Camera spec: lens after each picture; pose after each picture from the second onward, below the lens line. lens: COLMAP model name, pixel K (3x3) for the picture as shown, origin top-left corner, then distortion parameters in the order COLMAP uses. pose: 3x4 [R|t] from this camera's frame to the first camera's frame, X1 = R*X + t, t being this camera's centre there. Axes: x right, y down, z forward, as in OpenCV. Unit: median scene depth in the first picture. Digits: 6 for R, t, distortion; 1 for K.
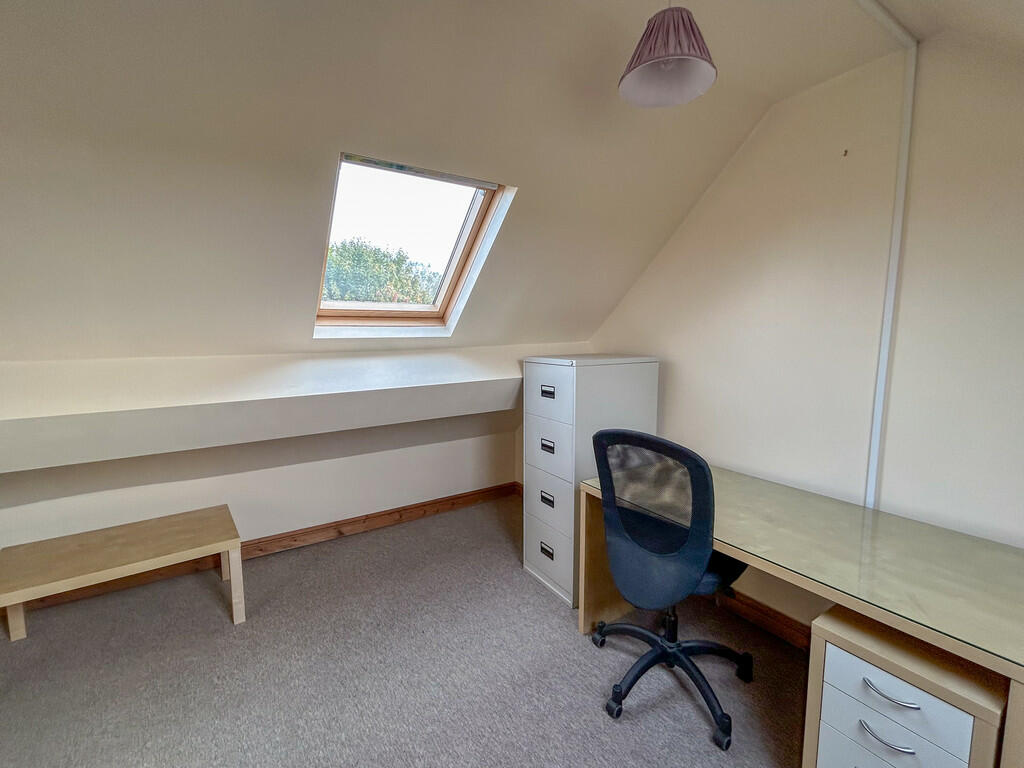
lens RADIAL K [[439.3, 0, 508.2], [0, 439.3, 380.6], [0, 0, 1]] dist [0.000154, 0.000229]
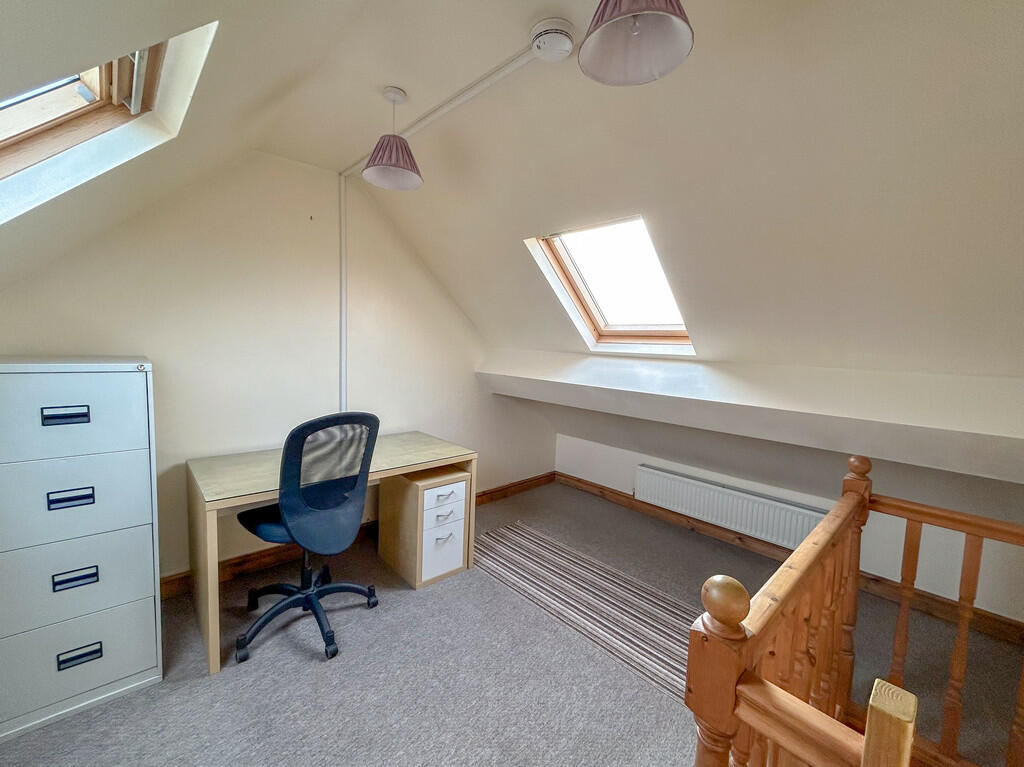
lens RADIAL K [[439.3, 0, 508.2], [0, 439.3, 380.1], [0, 0, 1]] dist [0.000154, 0.000229]
pose [[-0.170443, -0.087171, 0.981504, -0.956693], [0.072179, 0.992299, 0.100664, -0.064787], [-0.982720, 0.088001, -0.162839, 0.672009]]
